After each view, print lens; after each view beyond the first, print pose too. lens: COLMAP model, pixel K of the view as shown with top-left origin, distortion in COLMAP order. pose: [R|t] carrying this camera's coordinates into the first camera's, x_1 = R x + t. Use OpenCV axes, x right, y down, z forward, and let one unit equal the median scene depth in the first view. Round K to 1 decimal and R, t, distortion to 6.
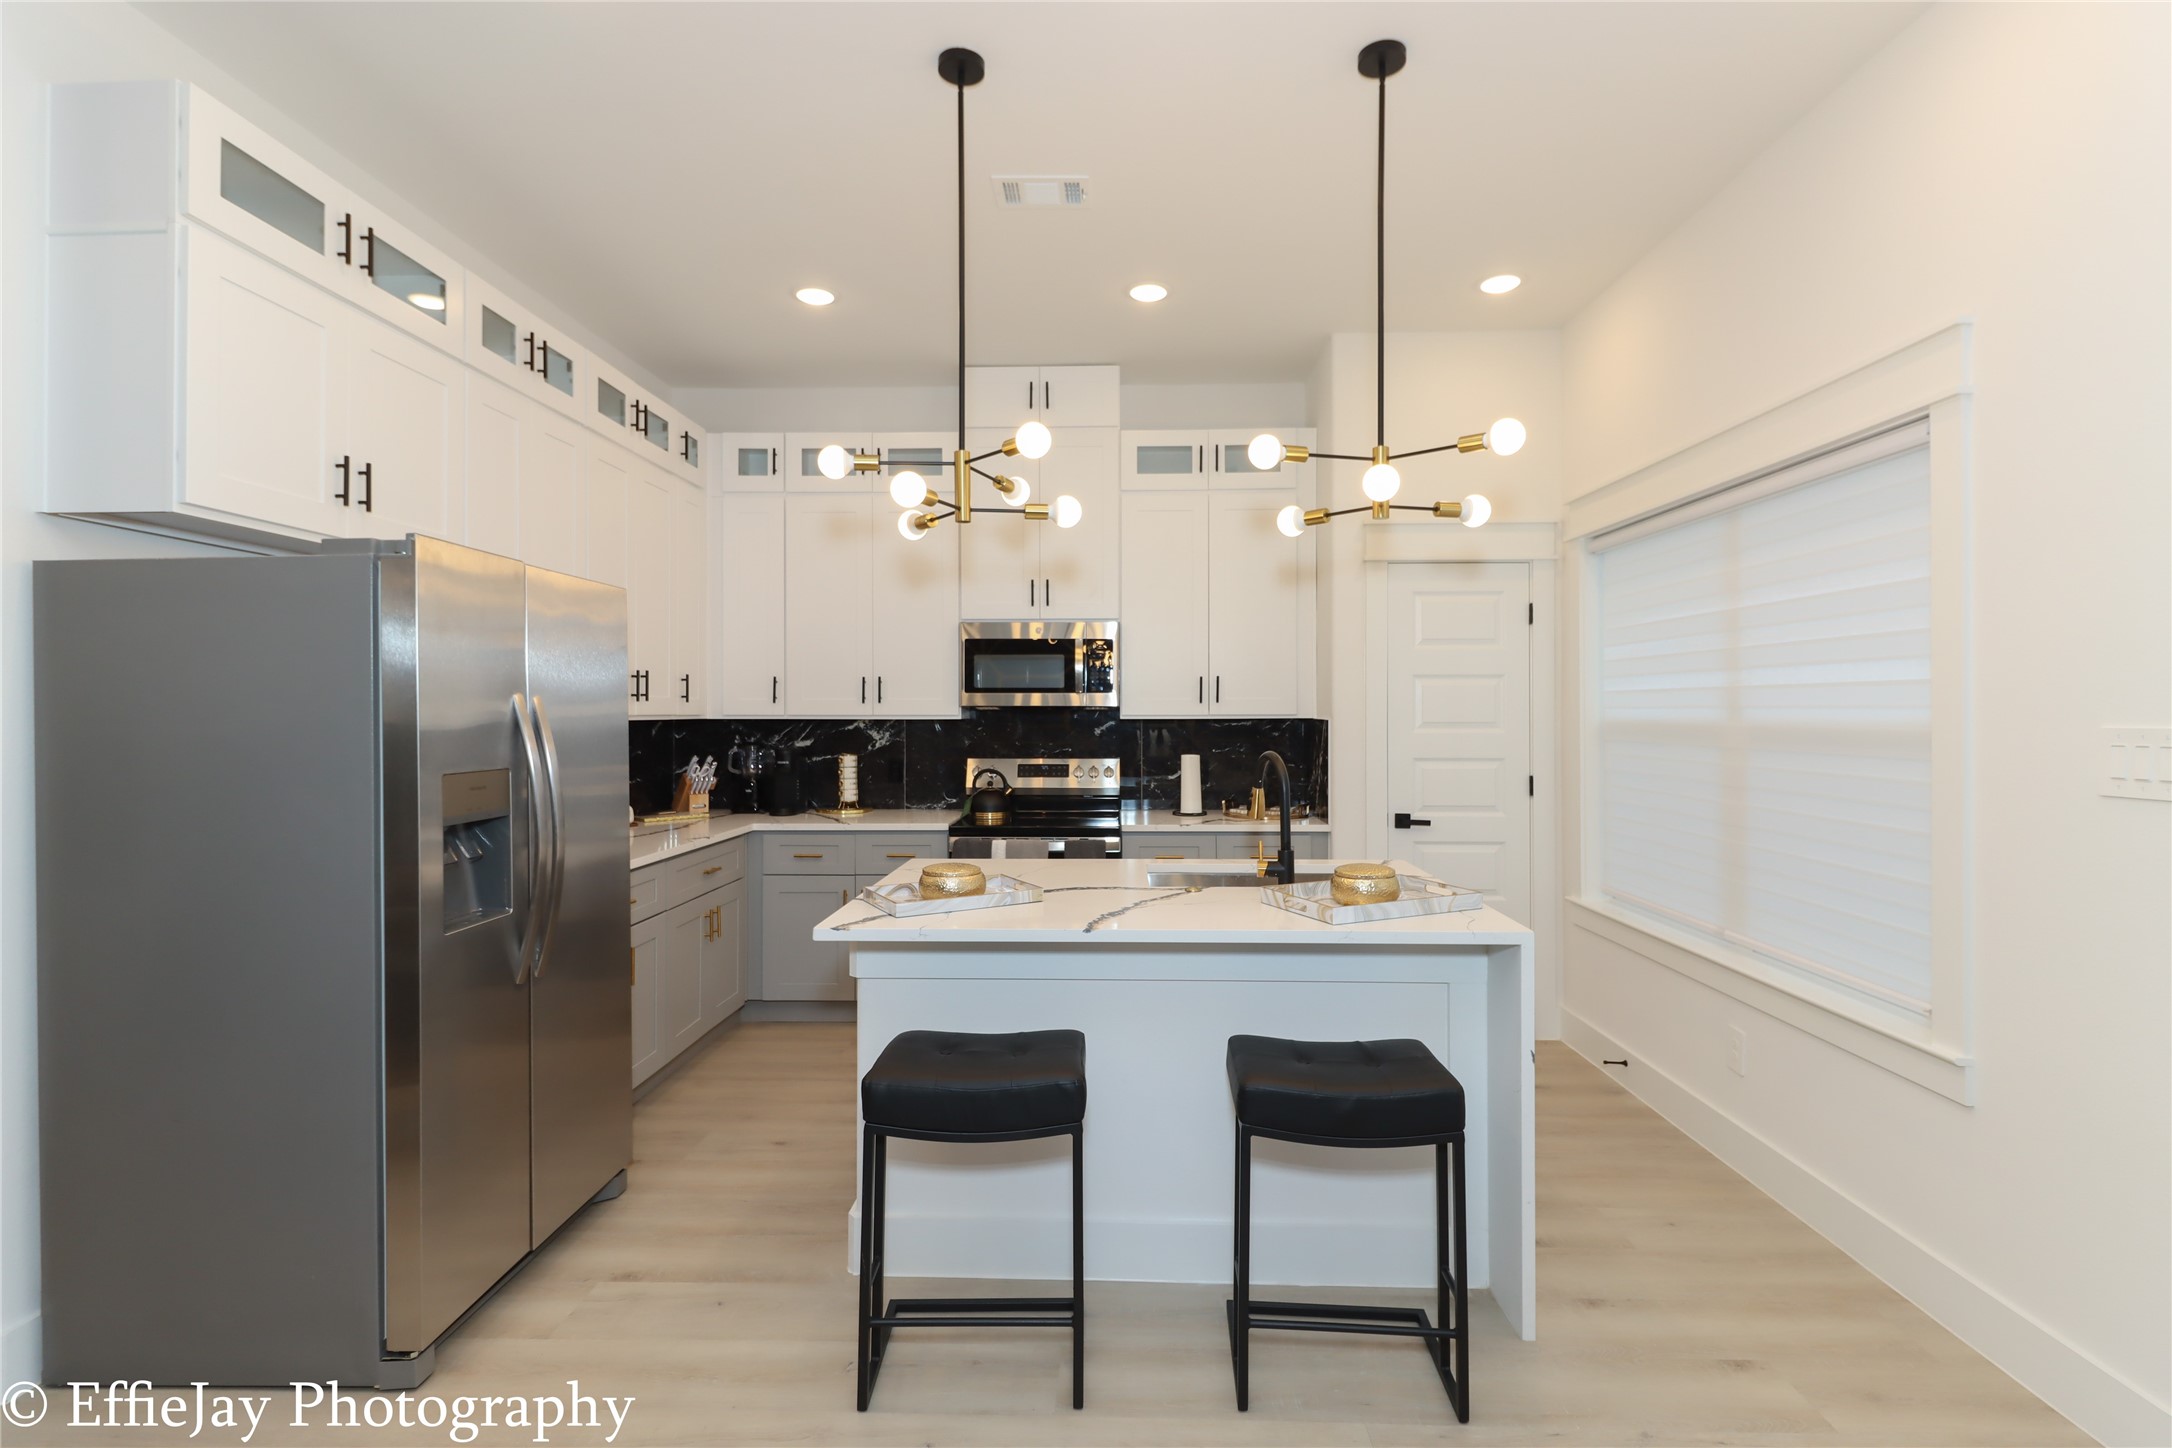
lens RADIAL K [[990.3, 0, 1080.8], [0, 990.3, 713.6], [0, 0, 1]] dist [0.000377, -0.000415]
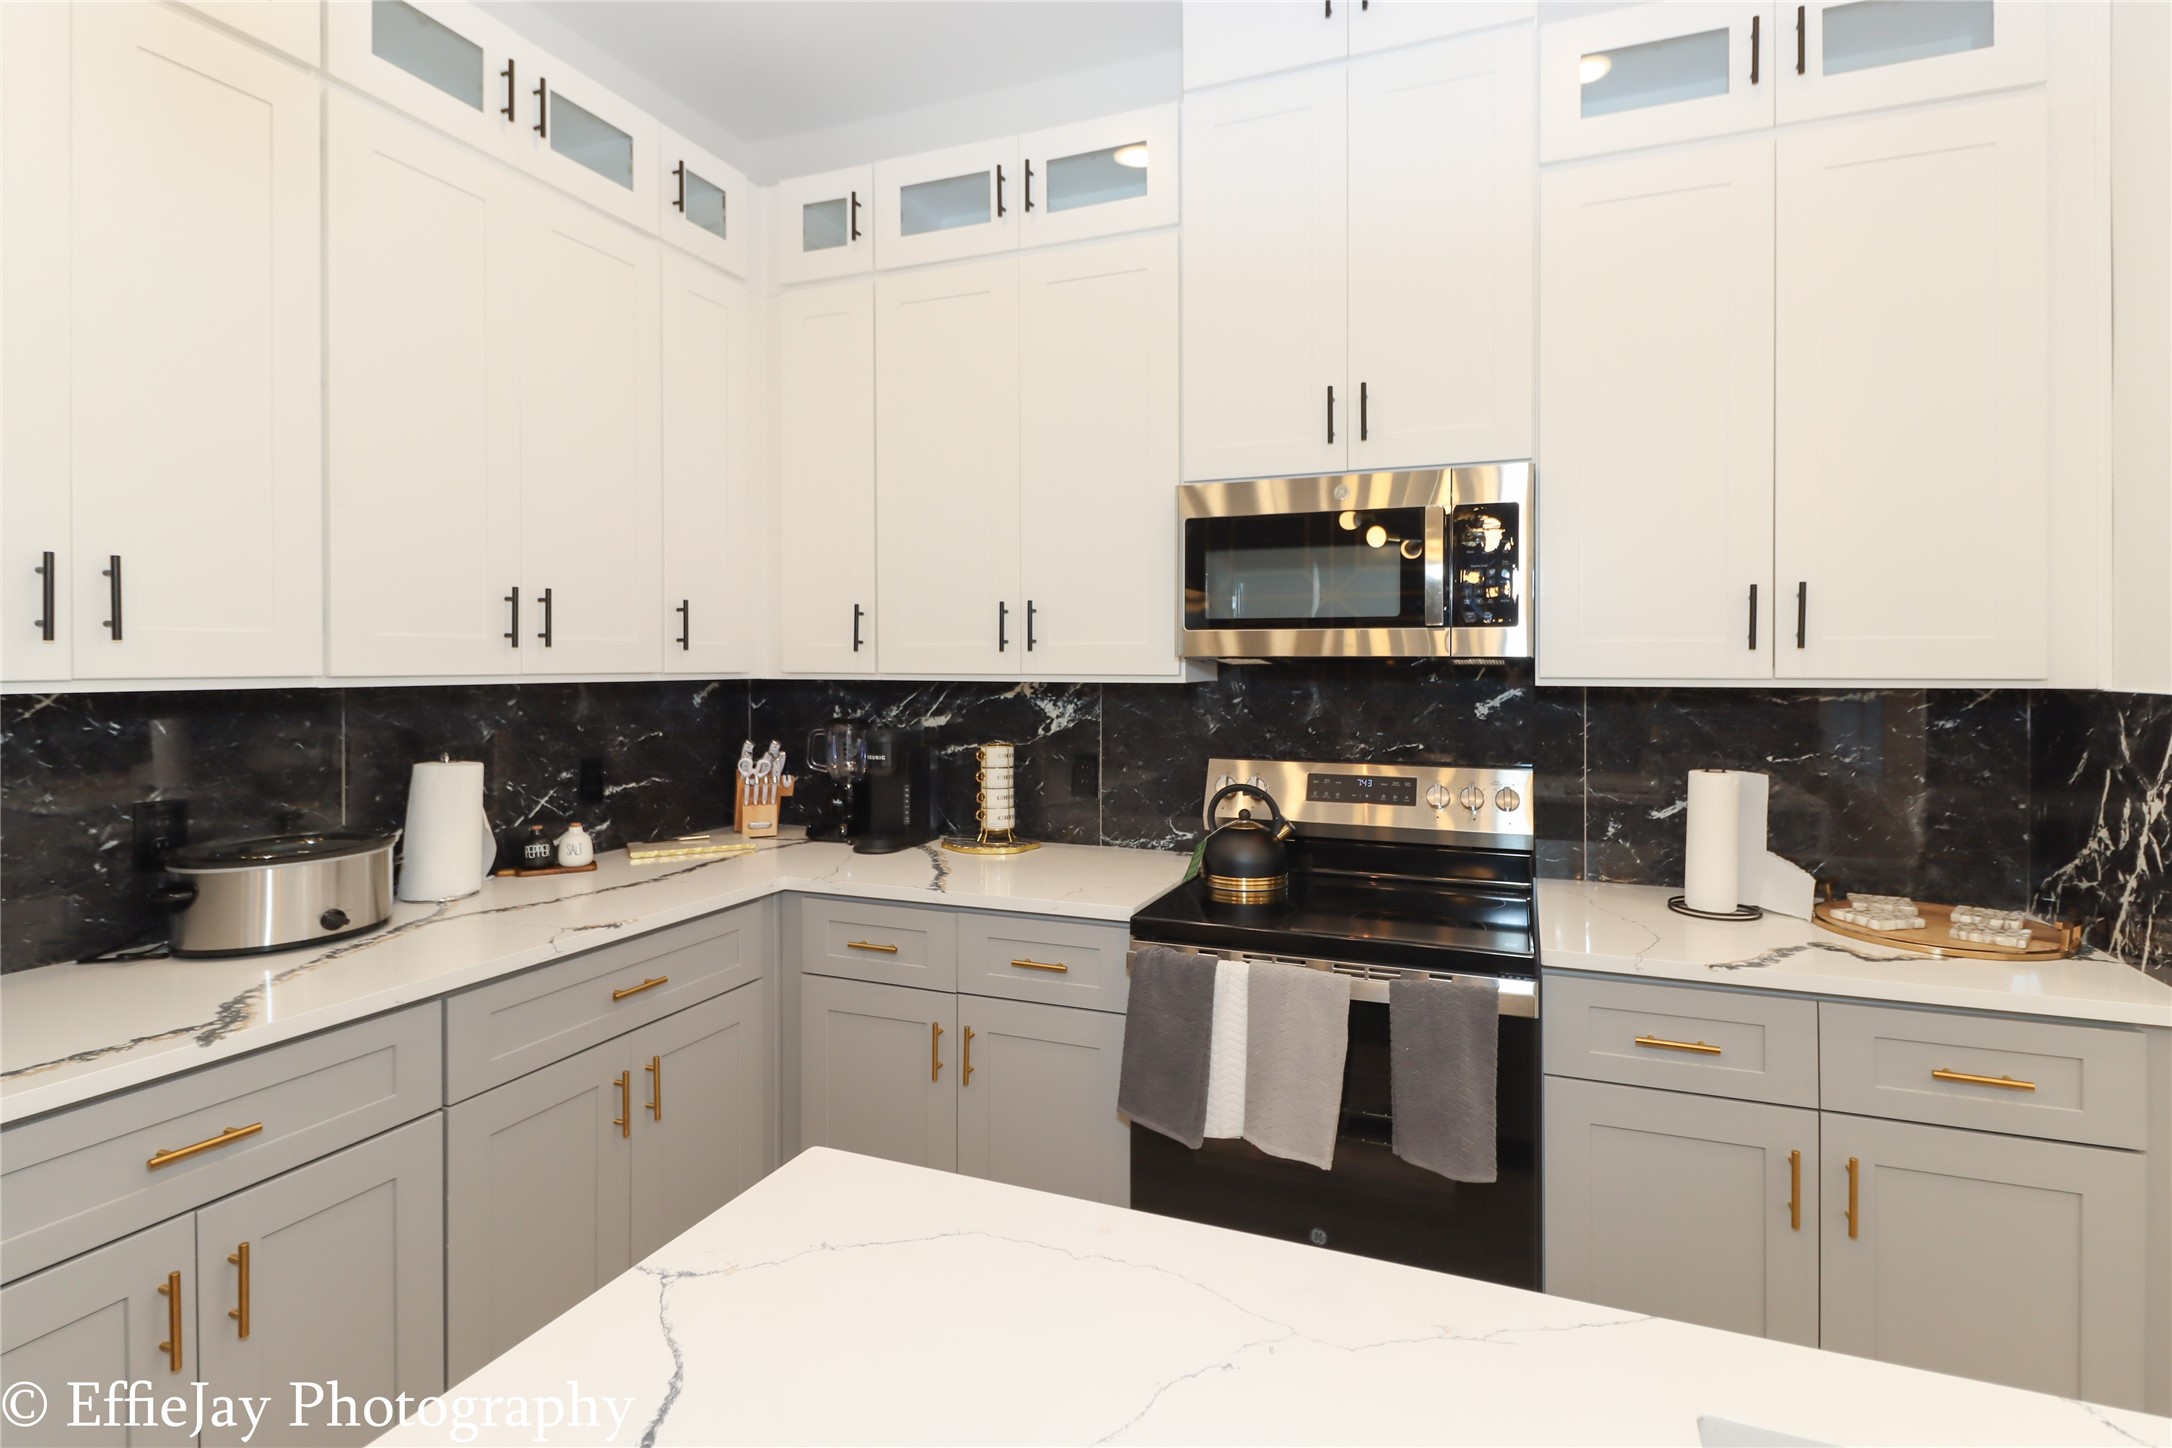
lens RADIAL K [[939.0, 0, 1113.0], [0, 939.0, 664.3], [0, 0, 1]] dist [0.001273, 0.000051]
pose [[0.930457, 0.002160, -0.366395, 0.017655], [-0.001678, 0.999997, 0.001632, -0.004414], [0.366398, -0.000904, 0.930458, 0.544778]]
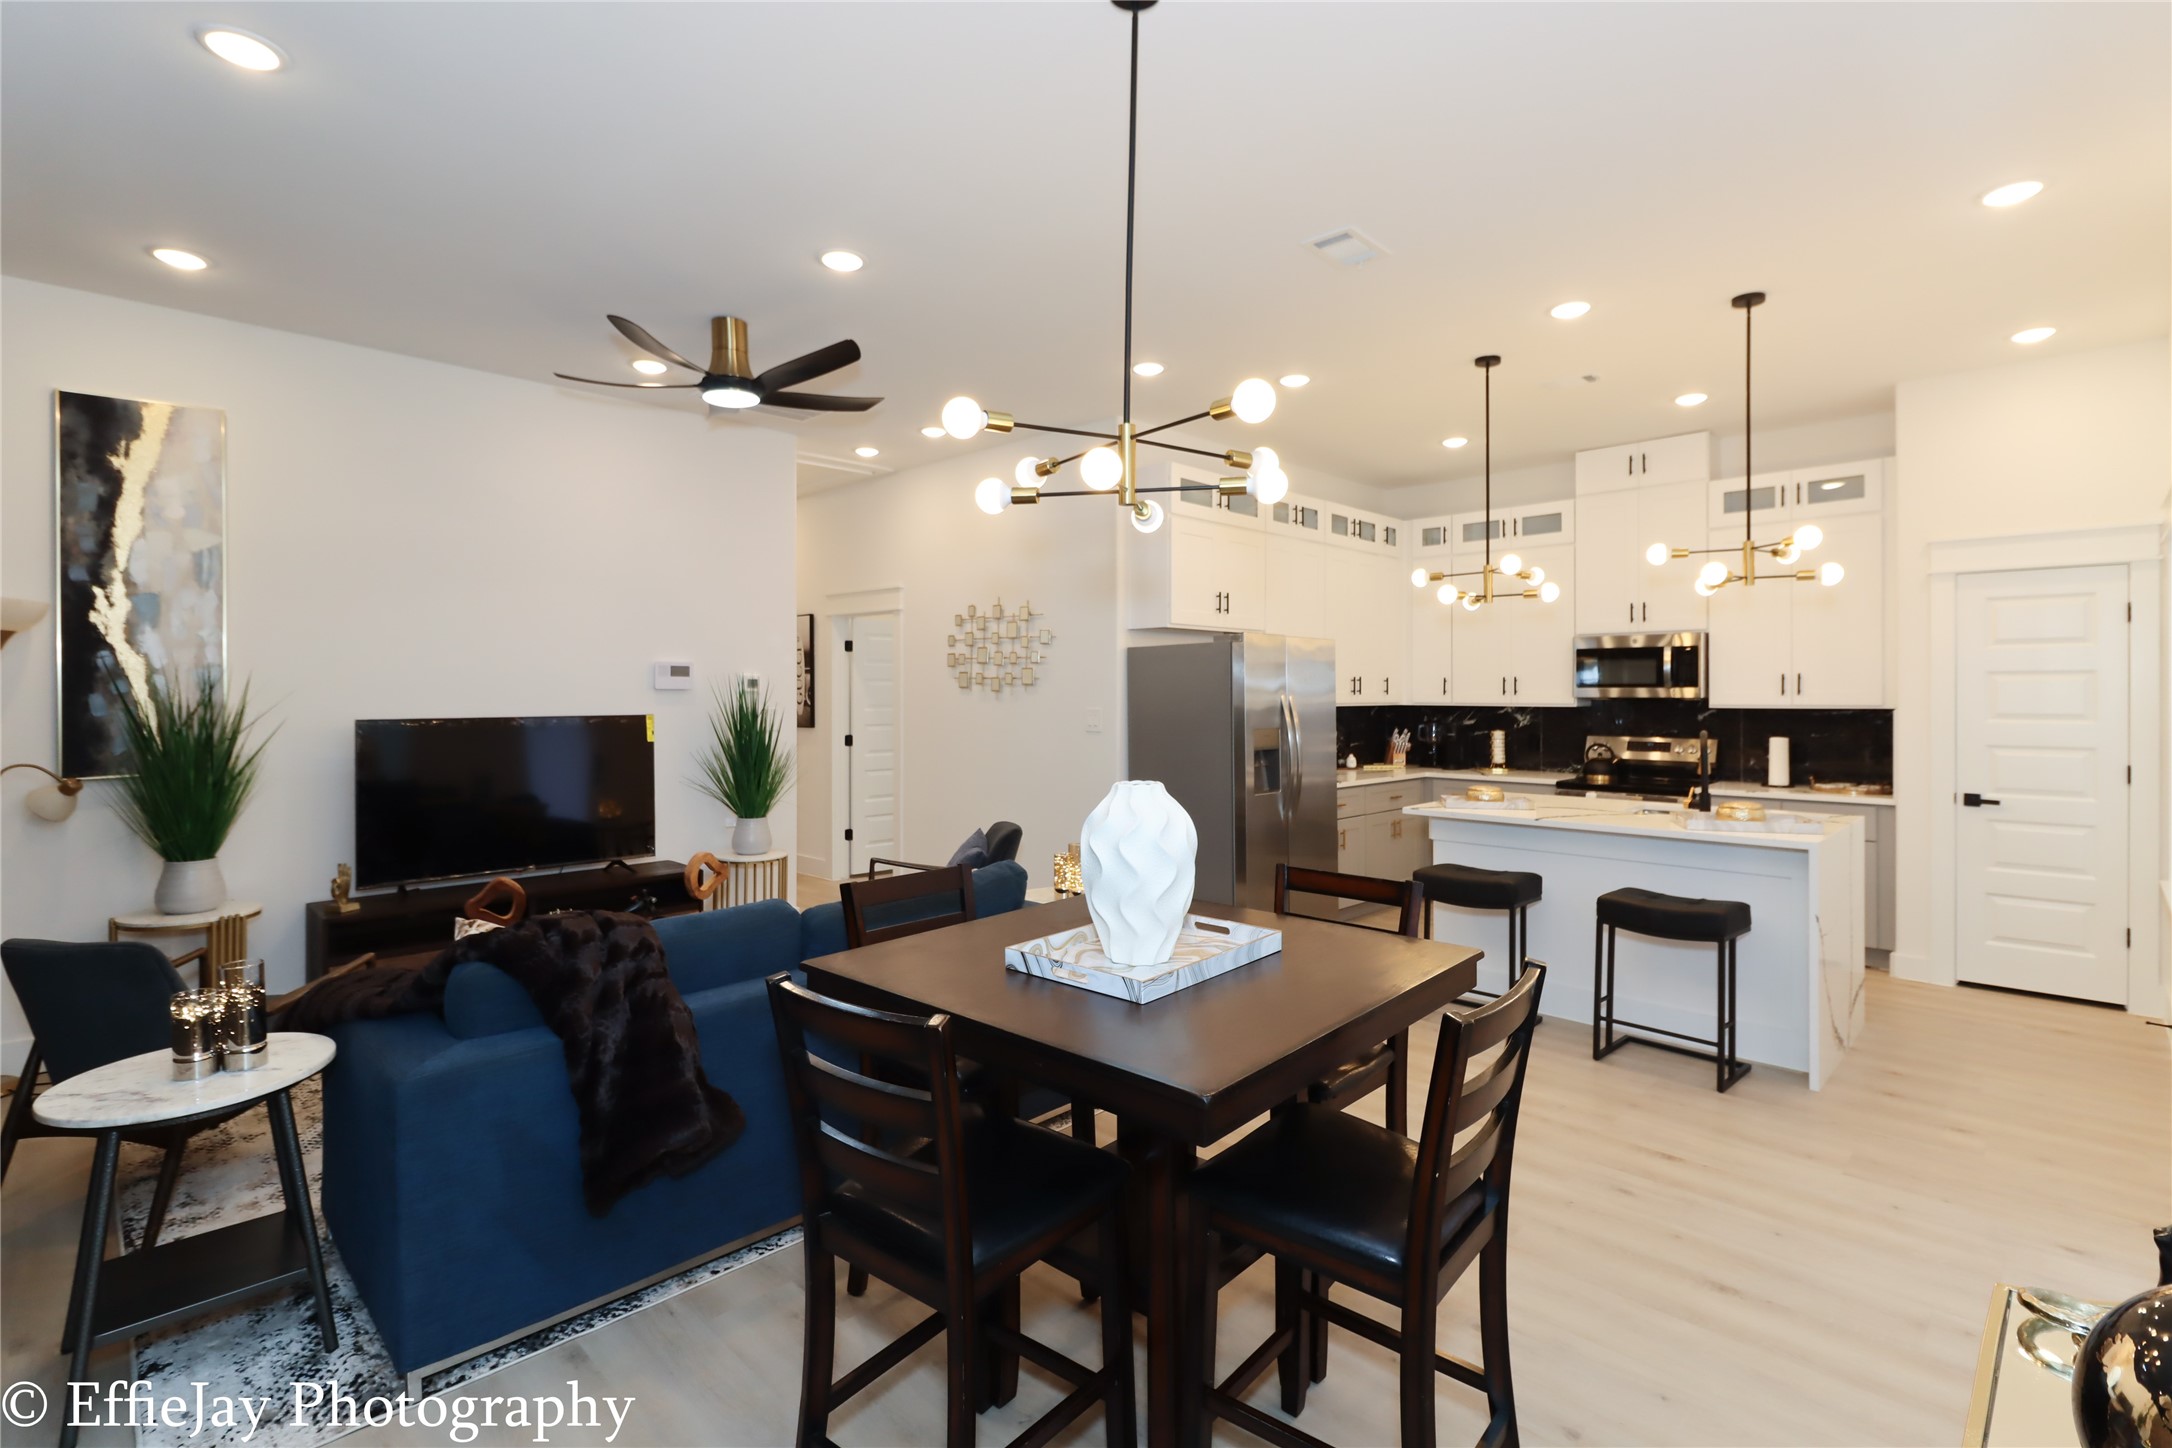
lens RADIAL K [[1102.3, 0, 1080.0], [0, 1102.3, 696.0], [0, 0, 1]] dist [0.005779, 0.000379]
pose [[0.735228, 0.003017, -0.677813, 0.411868], [-0.002405, 0.999995, 0.001842, -0.010567], [0.677816, 0.000276, 0.735232, -0.600864]]
